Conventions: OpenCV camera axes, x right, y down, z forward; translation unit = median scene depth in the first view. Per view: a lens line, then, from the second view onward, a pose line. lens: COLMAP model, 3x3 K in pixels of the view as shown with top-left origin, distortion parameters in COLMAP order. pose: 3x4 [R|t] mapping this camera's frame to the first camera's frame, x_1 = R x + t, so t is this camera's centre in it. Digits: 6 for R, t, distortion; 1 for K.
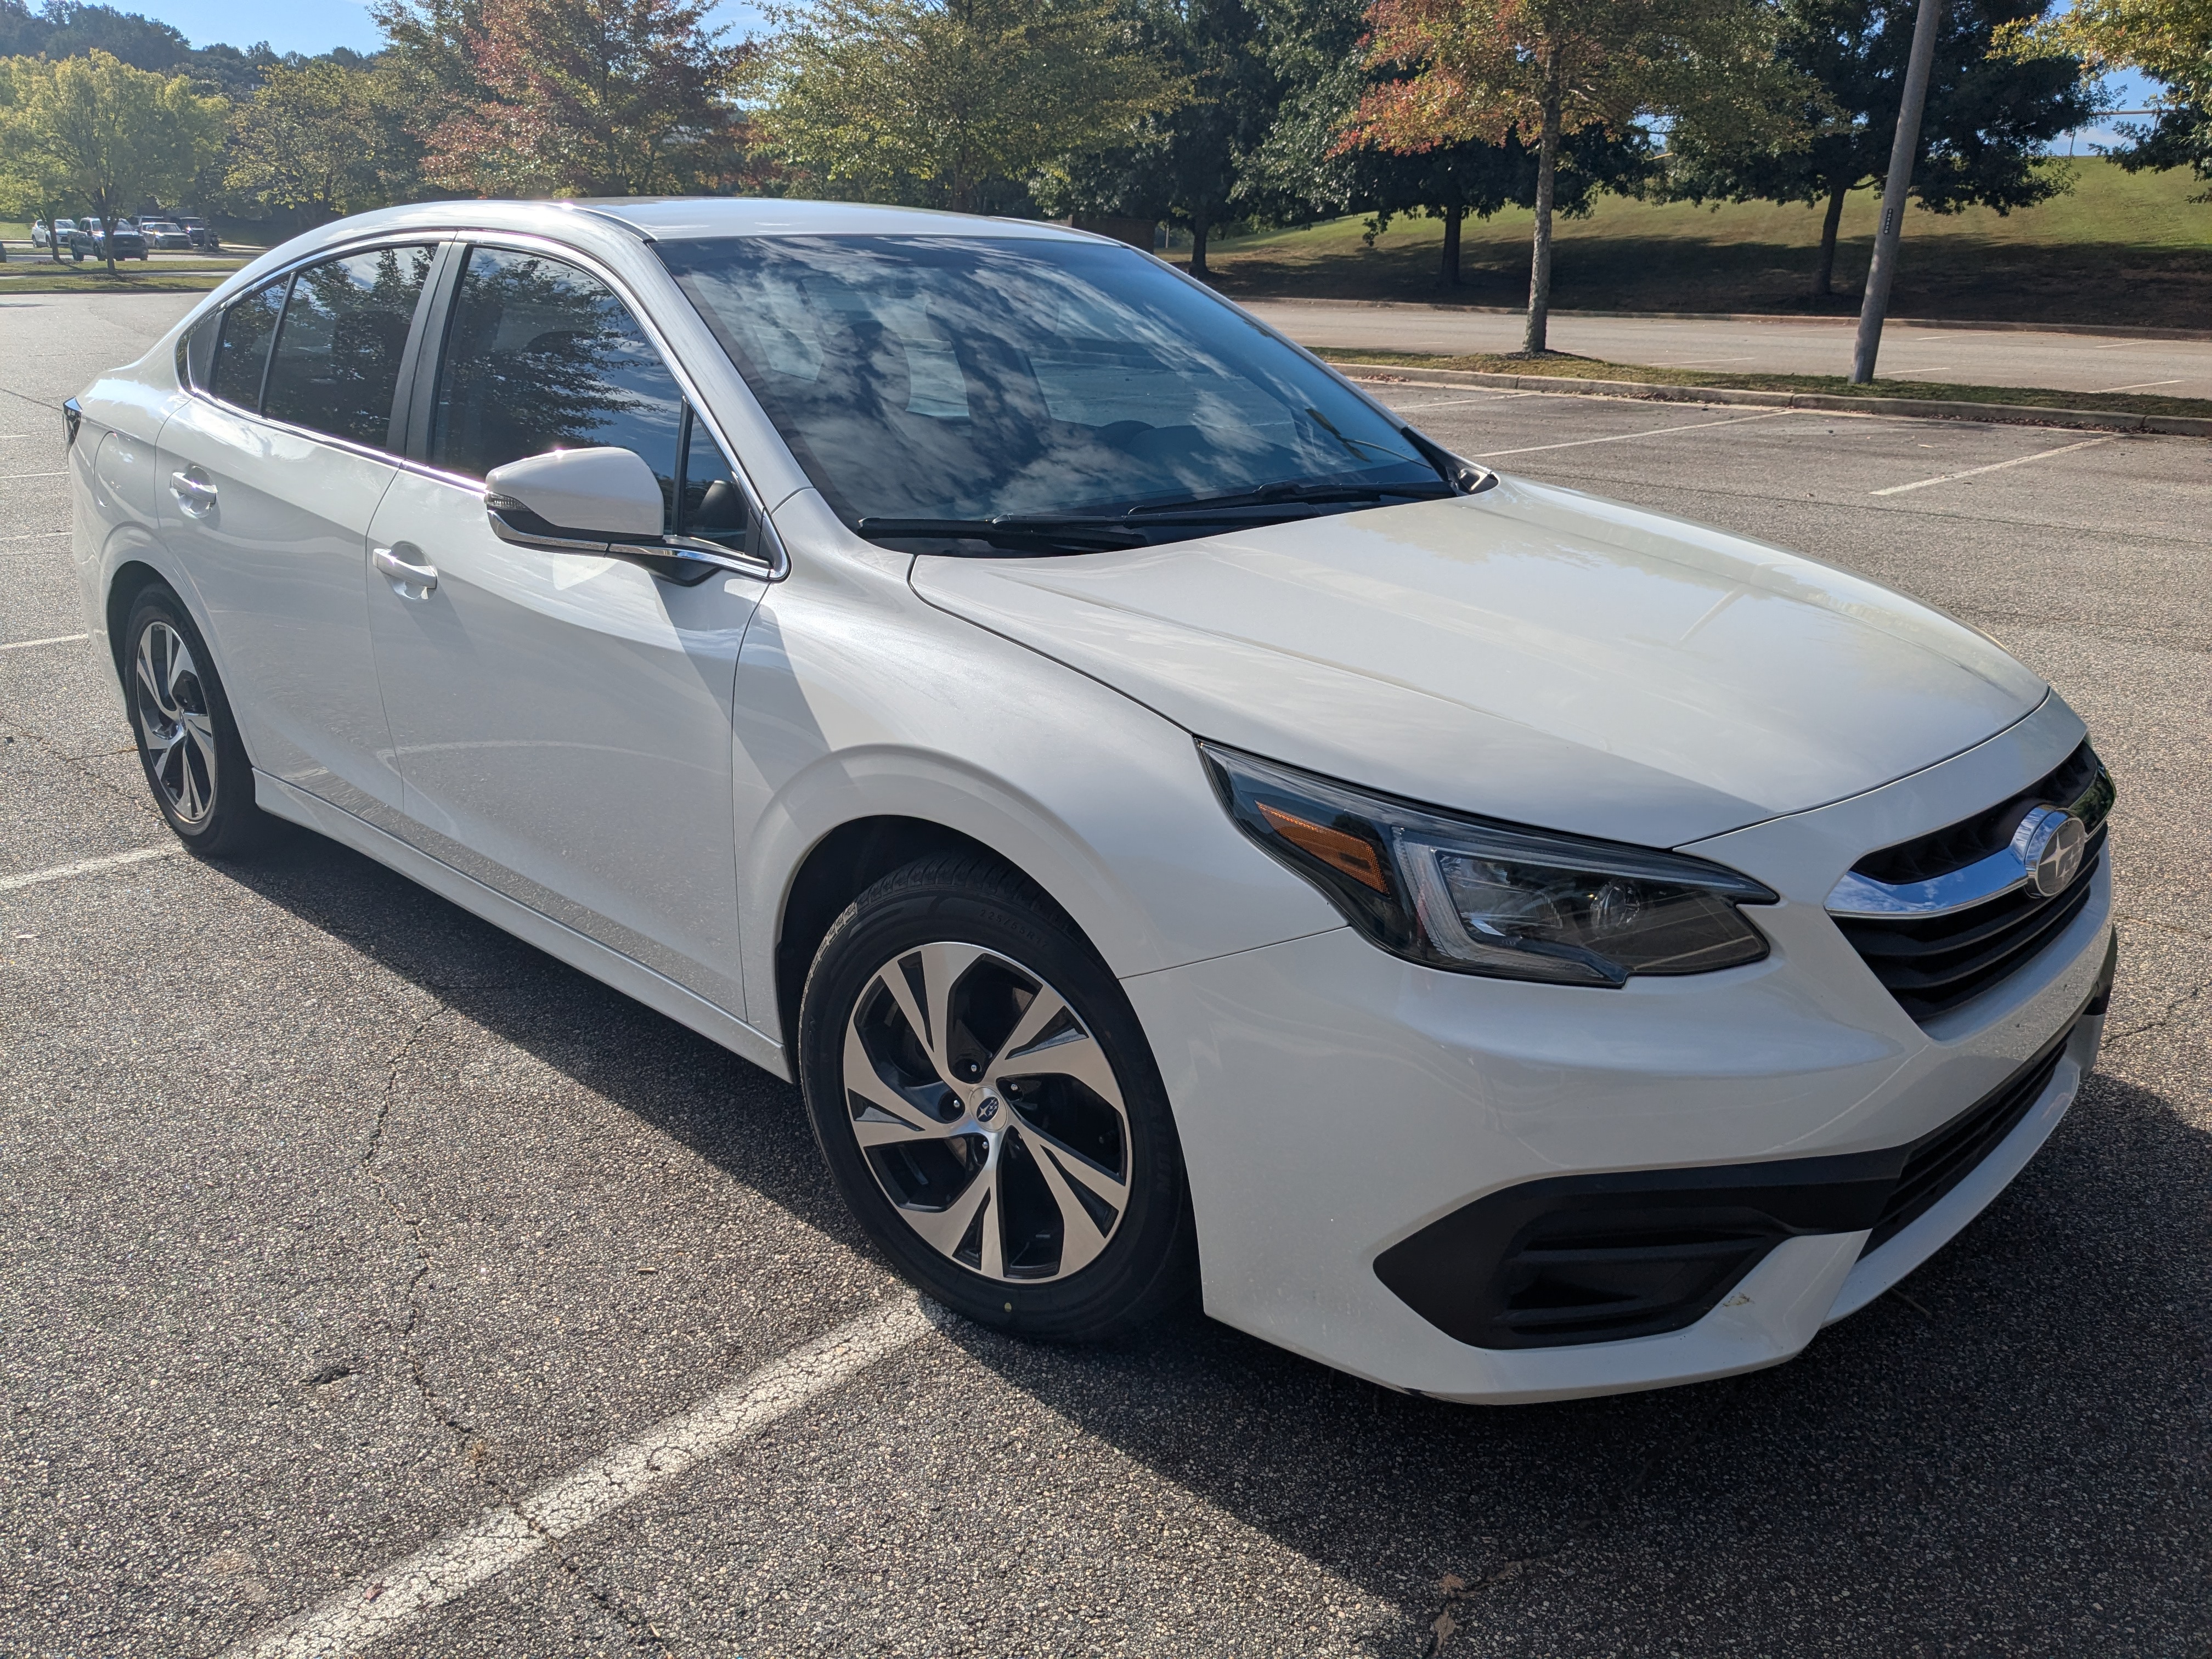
lens RADIAL K [[1766.3, 0, 1096.0], [0, 1766.3, 827.8], [0, 0, 1]] dist [0.034485, -0.075381]
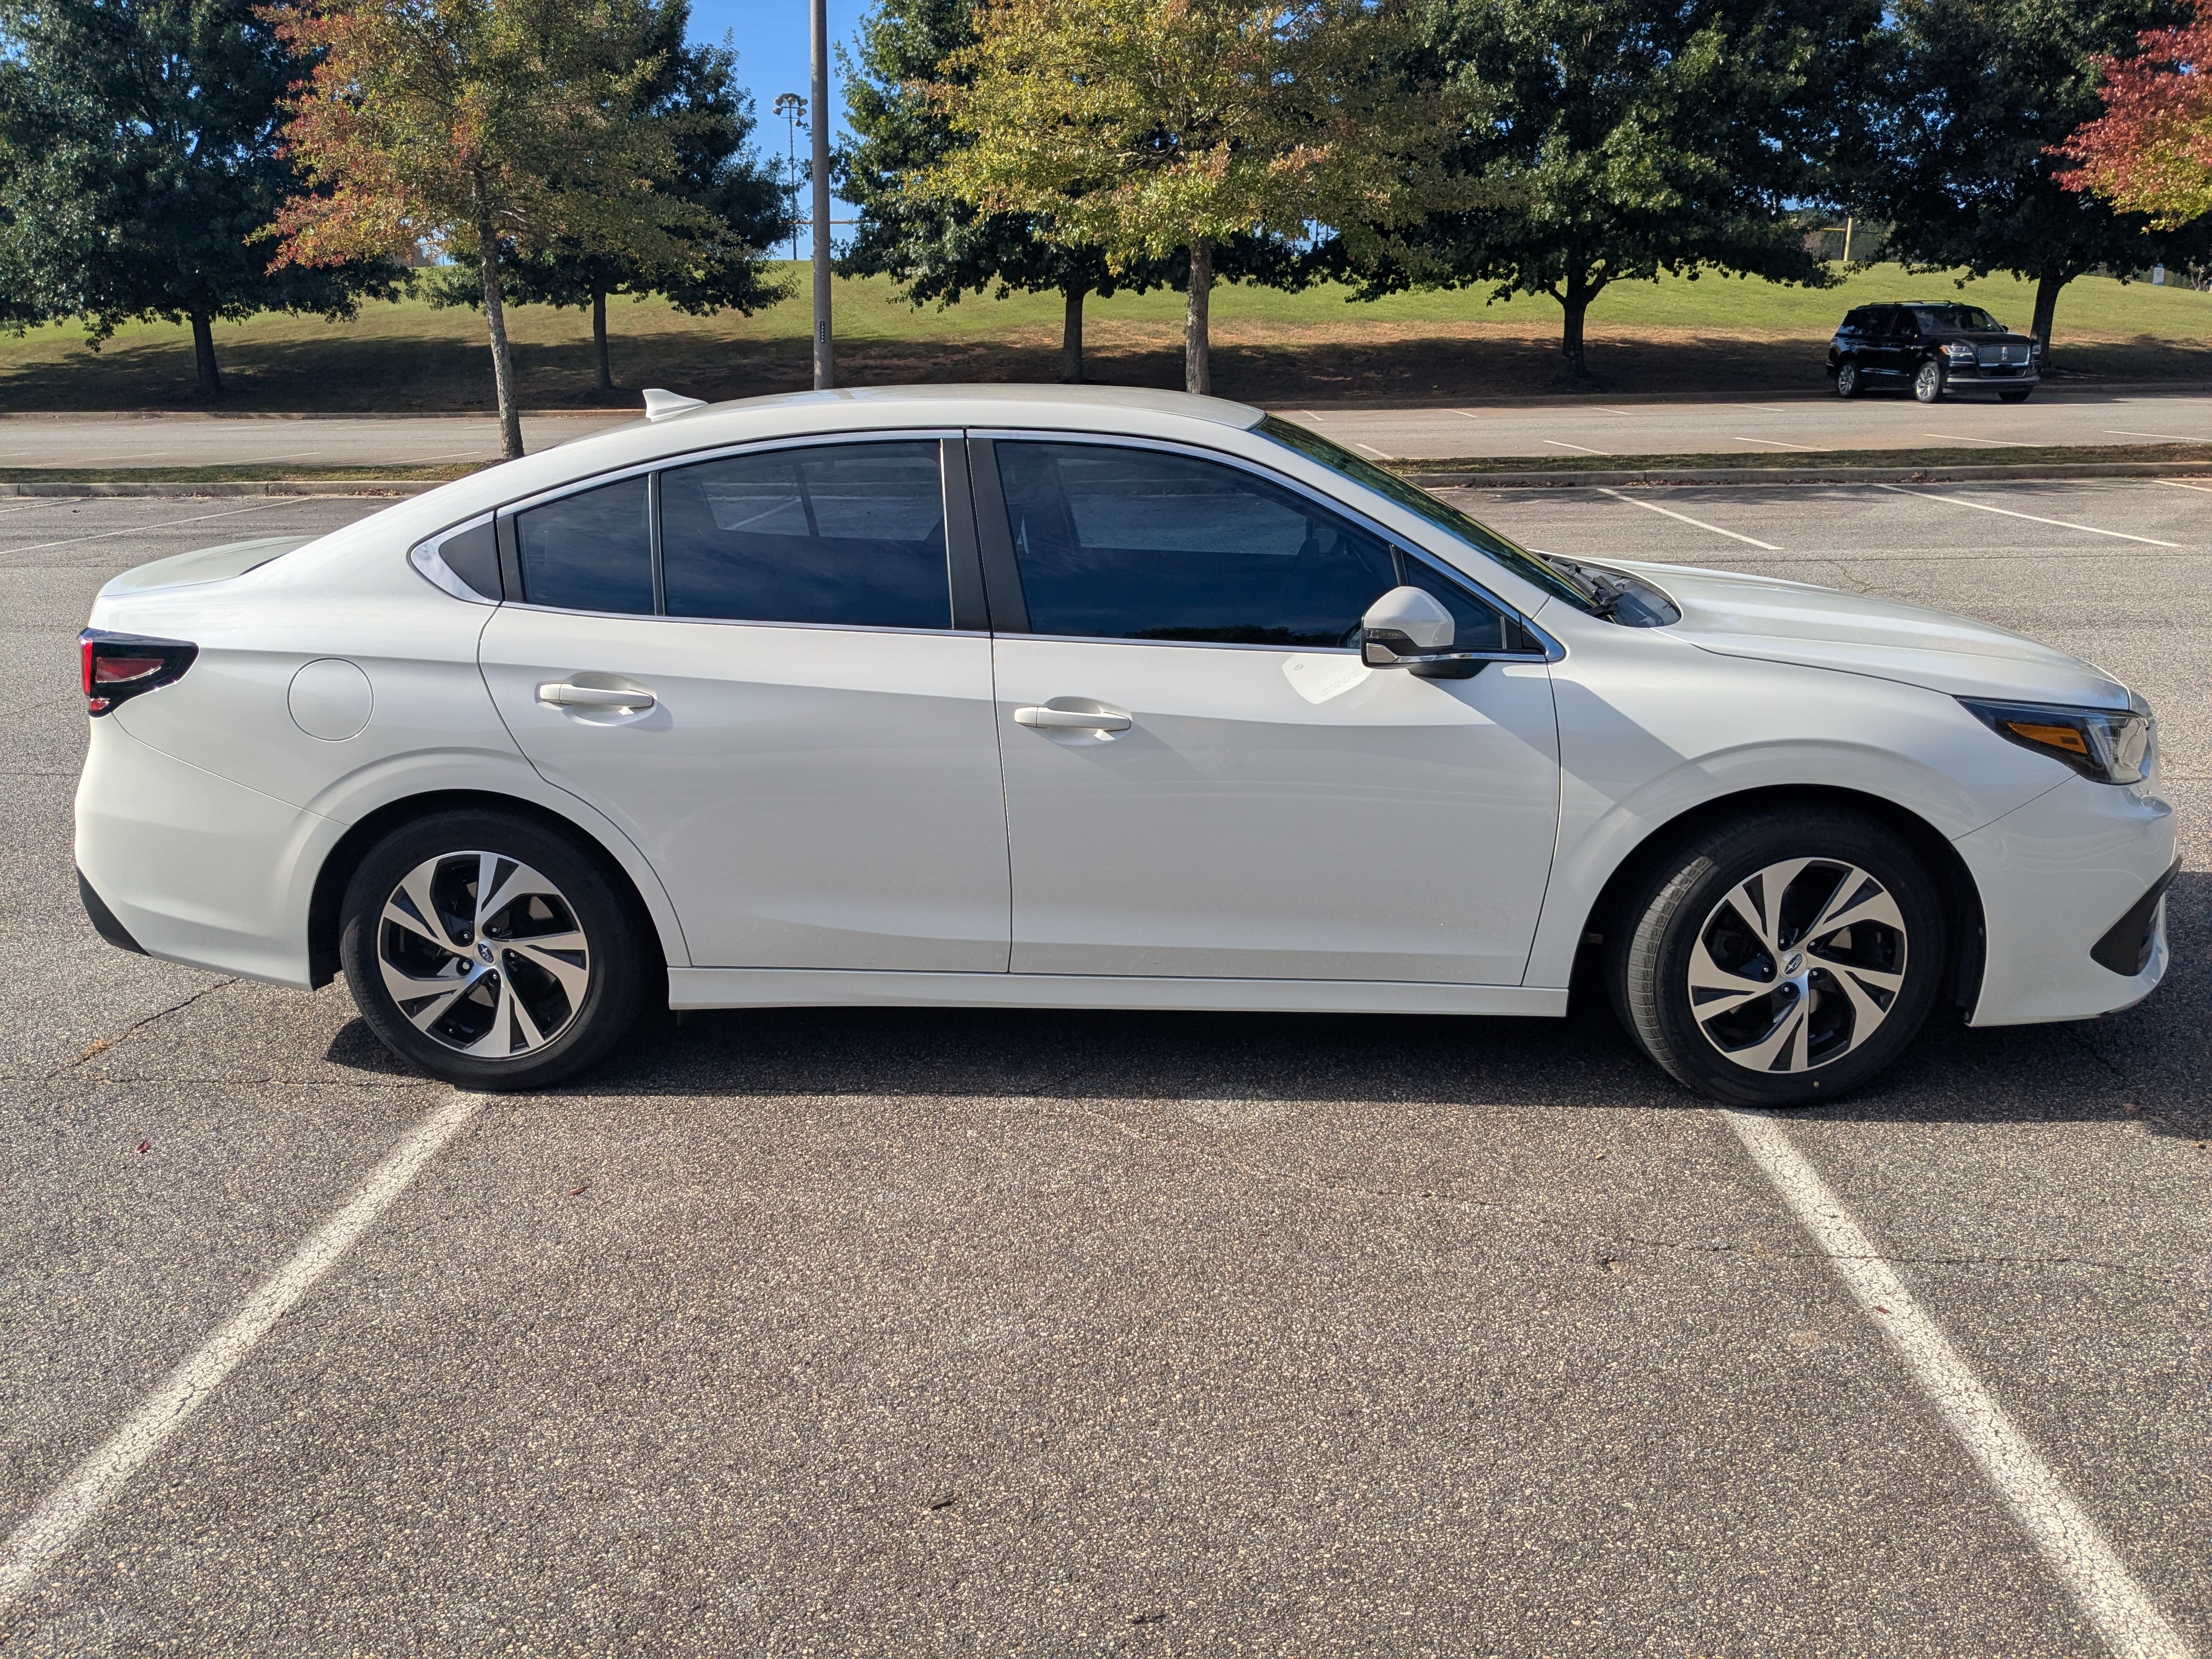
lens RADIAL K [[1766.3, 0, 1072.7], [0, 1766.3, 848.9], [0, 0, 1]] dist [0.034485, -0.075381]
pose [[0.744511, -0.199431, 0.637126, -0.135729], [0.221691, 0.974039, 0.045834, -0.013914], [-0.629727, 0.107122, 0.769395, 0.015446]]
